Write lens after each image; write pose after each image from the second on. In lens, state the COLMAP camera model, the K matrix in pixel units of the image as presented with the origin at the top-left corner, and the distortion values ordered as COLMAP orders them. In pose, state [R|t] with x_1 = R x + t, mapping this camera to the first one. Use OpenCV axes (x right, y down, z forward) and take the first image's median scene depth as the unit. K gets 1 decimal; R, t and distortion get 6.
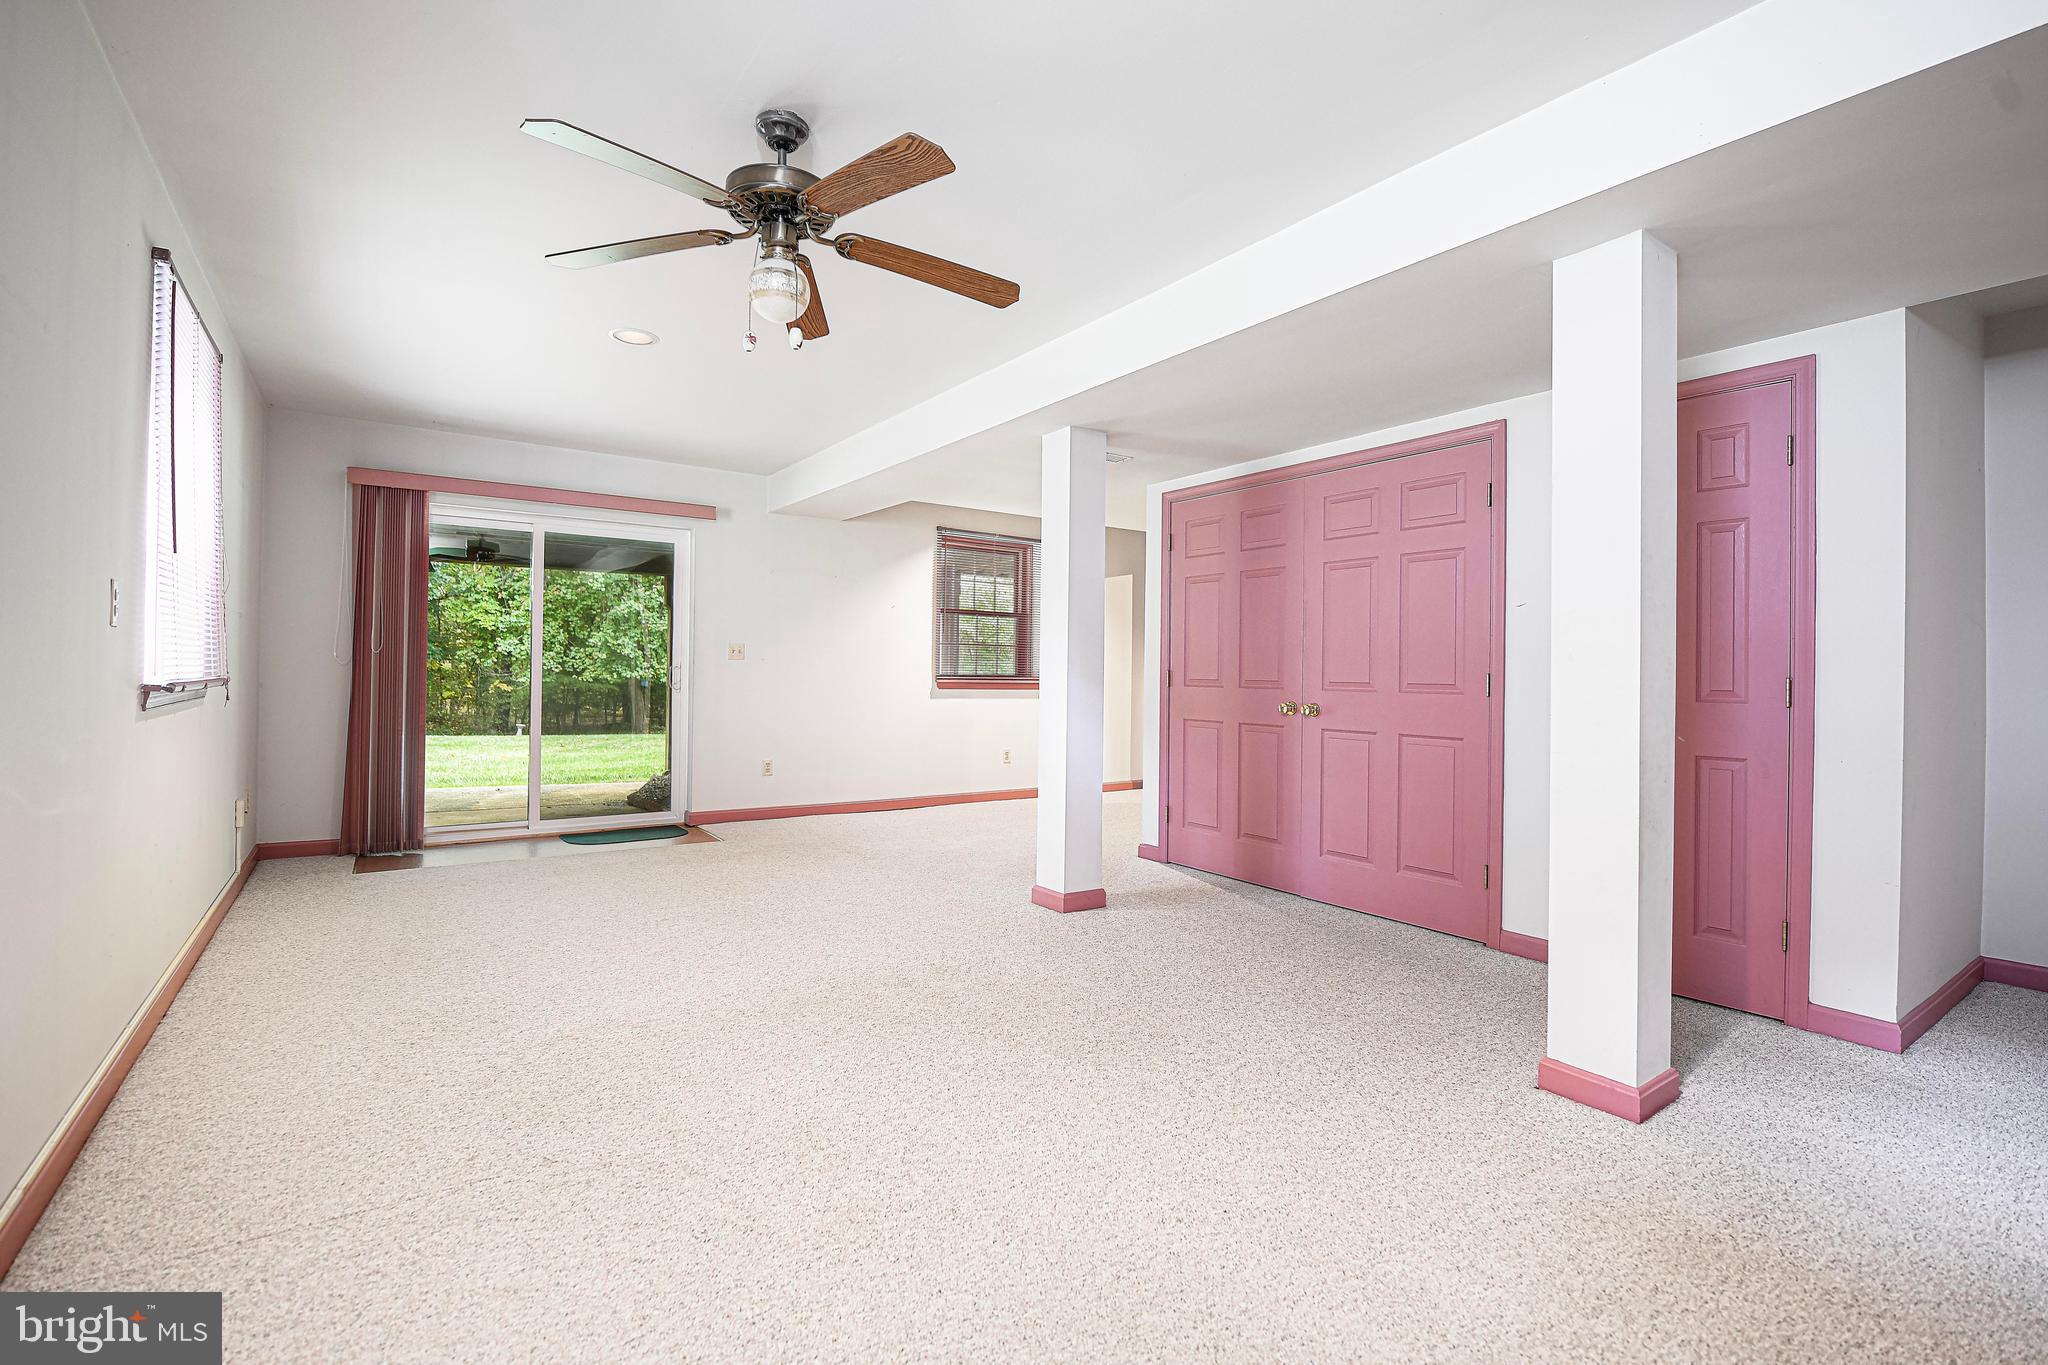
lens RADIAL K [[913.2, 0, 1024.0], [0, 913.2, 682.5], [0, 0, 1]] dist [-0.002434, -0.000321]
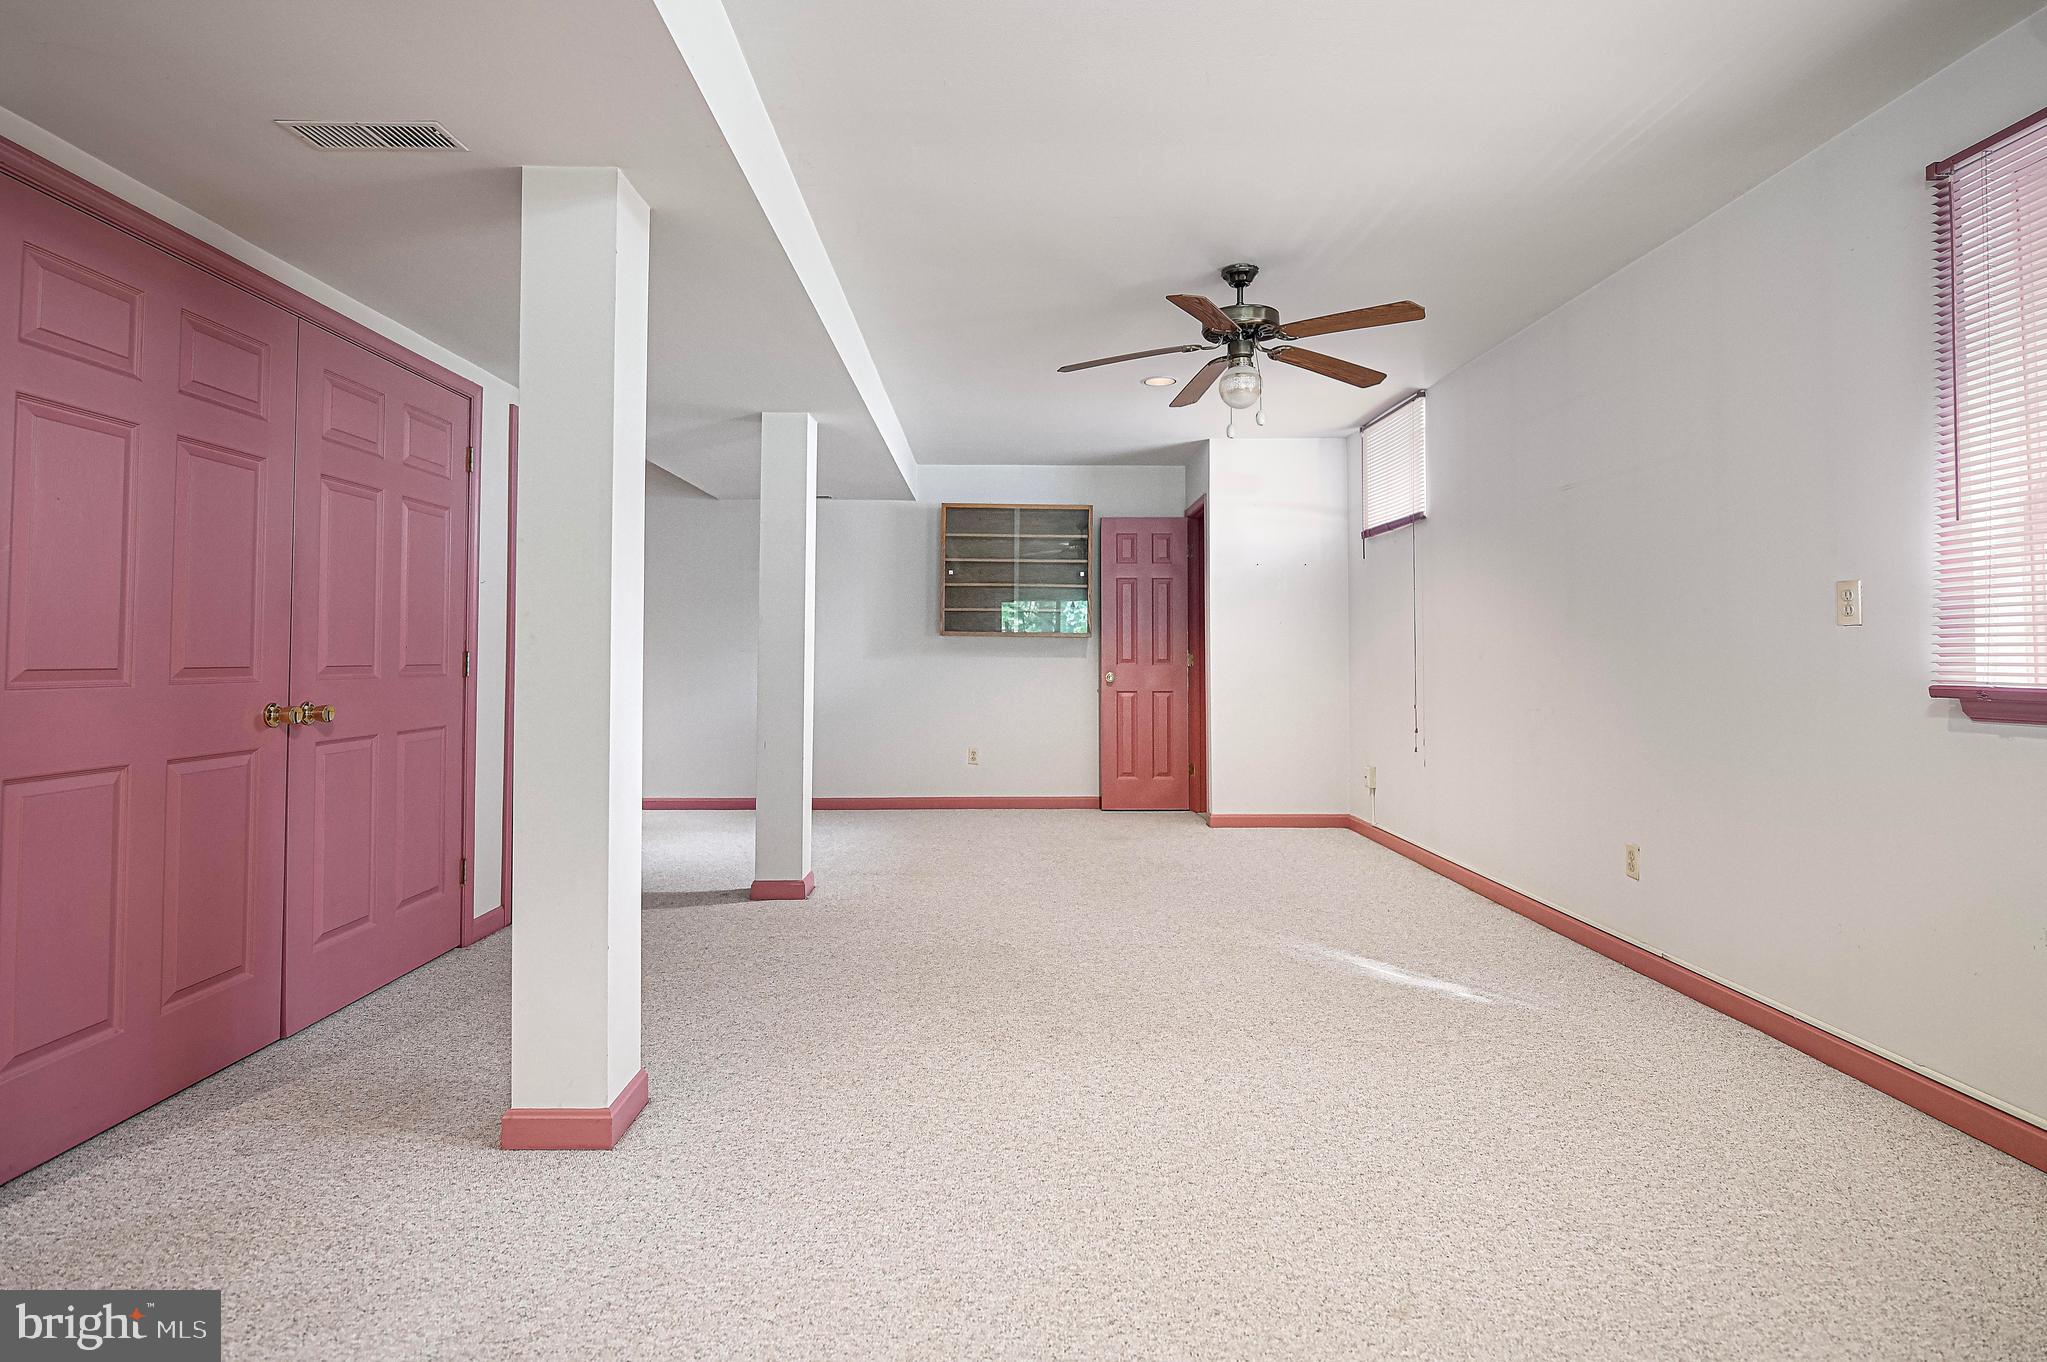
lens RADIAL K [[1000.9, 0, 1028.3], [0, 1000.9, 633.2], [0, 0, 1]] dist [-0.013997, -0.000858]
pose [[-0.828967, -0.001024, 0.559297, -0.455600], [-0.004664, 0.999976, -0.005082, -0.021566], [-0.559279, -0.006821, -0.828952, 1.305408]]
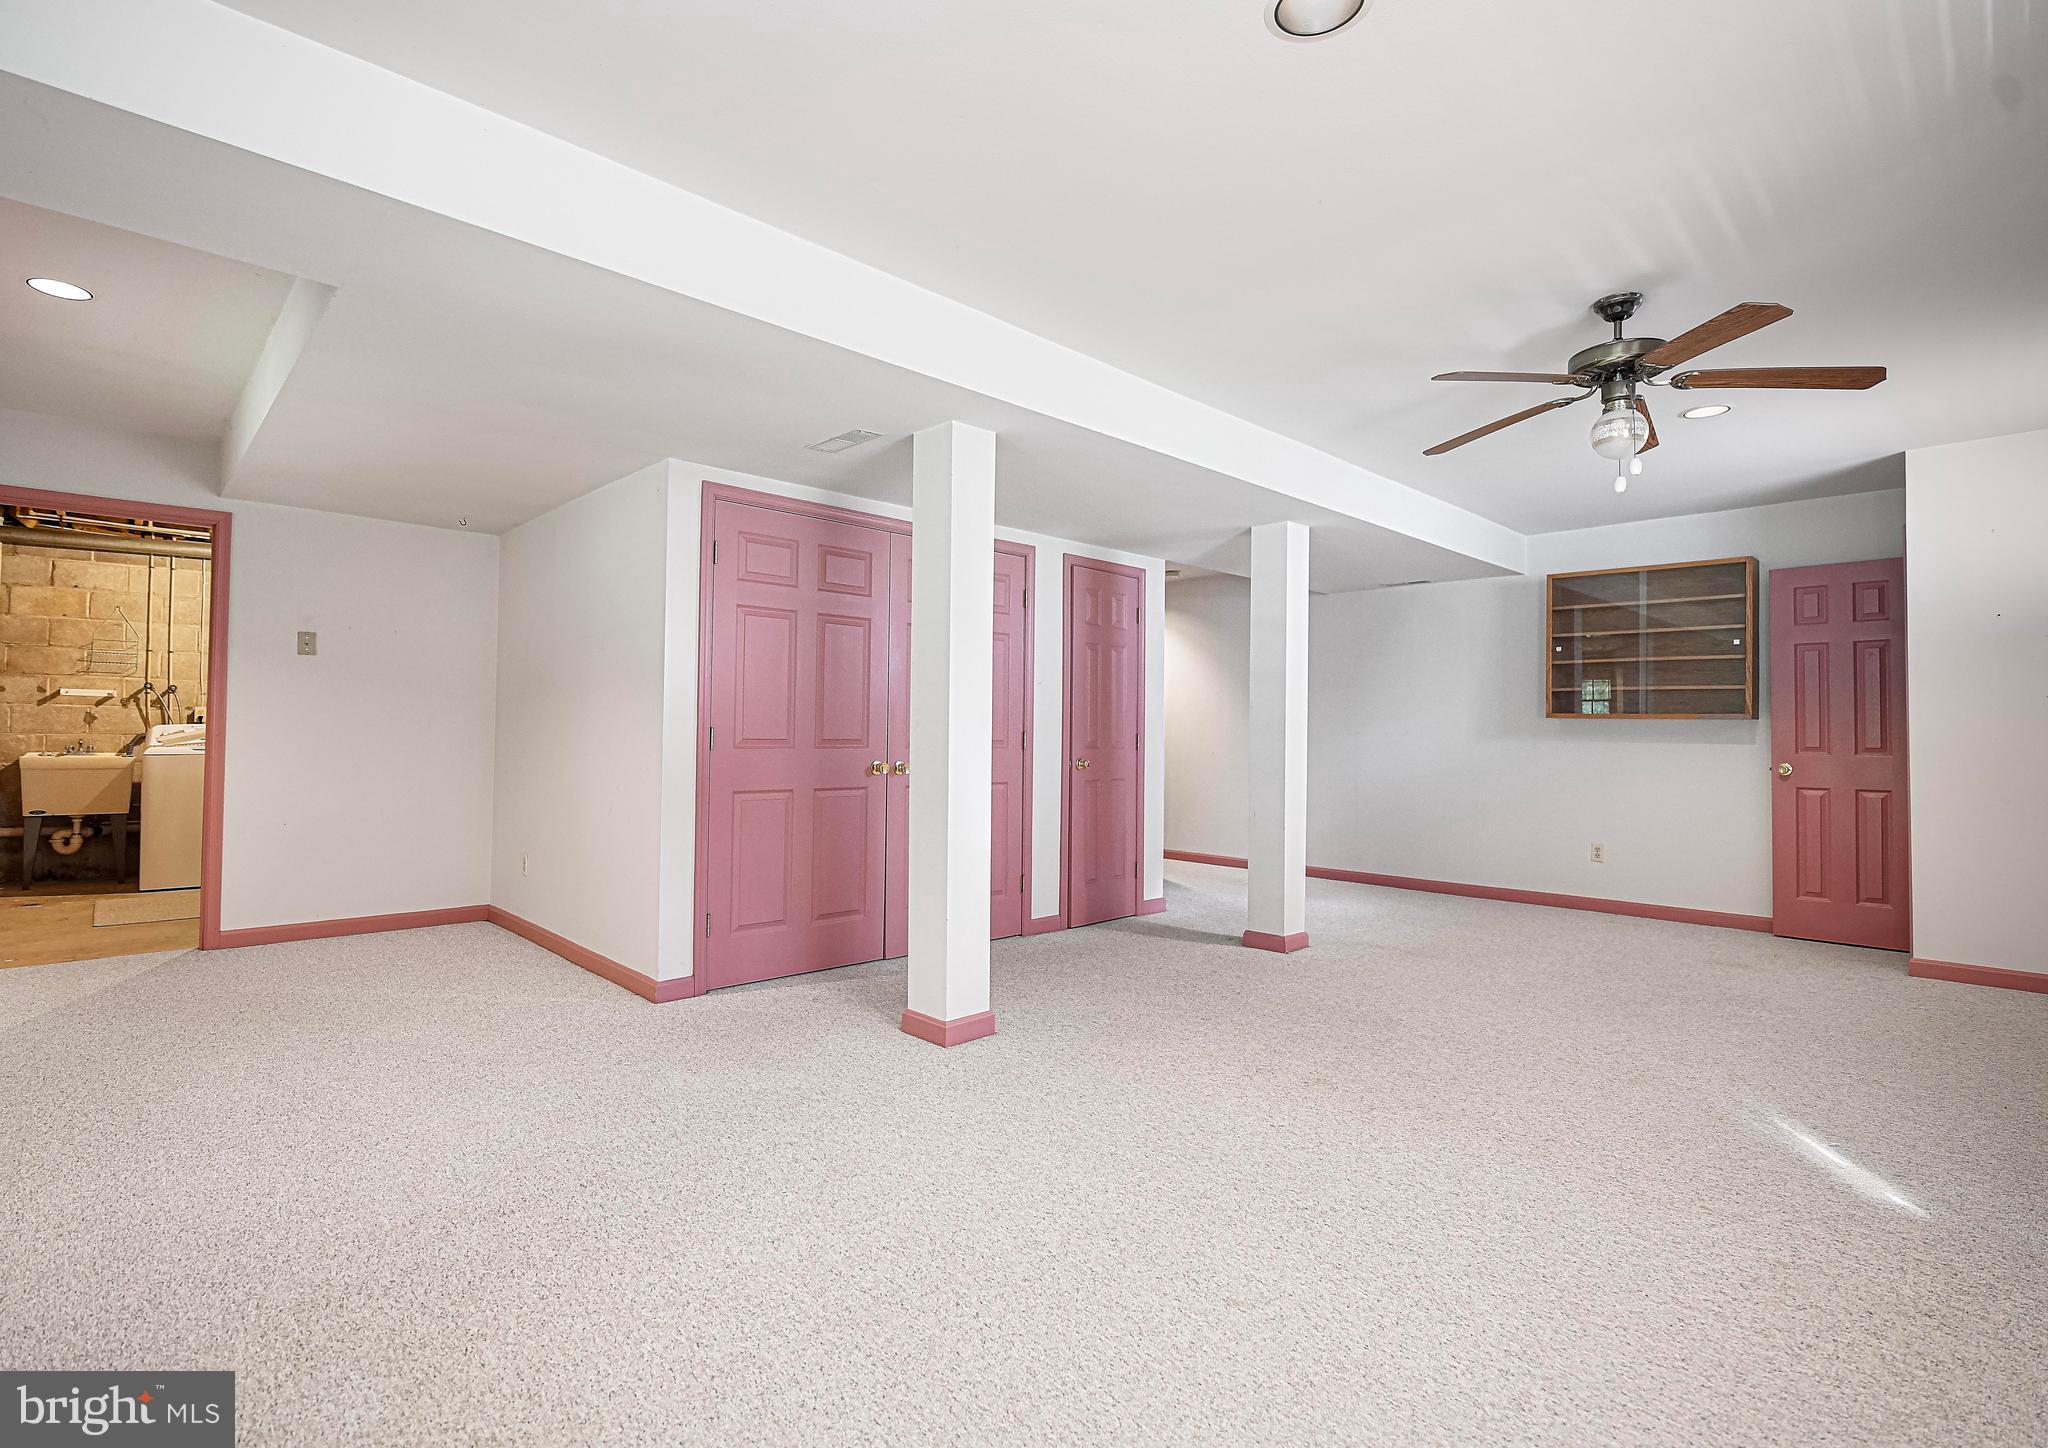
lens RADIAL K [[978.8, 0, 963.7], [0, 978.8, 717.0], [0, 0, 1]] dist [-0.012318, -0.000156]
pose [[-0.121049, 0.001445, 0.992645, -0.777175], [-0.000449, 0.999999, -0.001511, -0.024108], [-0.992646, -0.000628, -0.121048, 1.082016]]
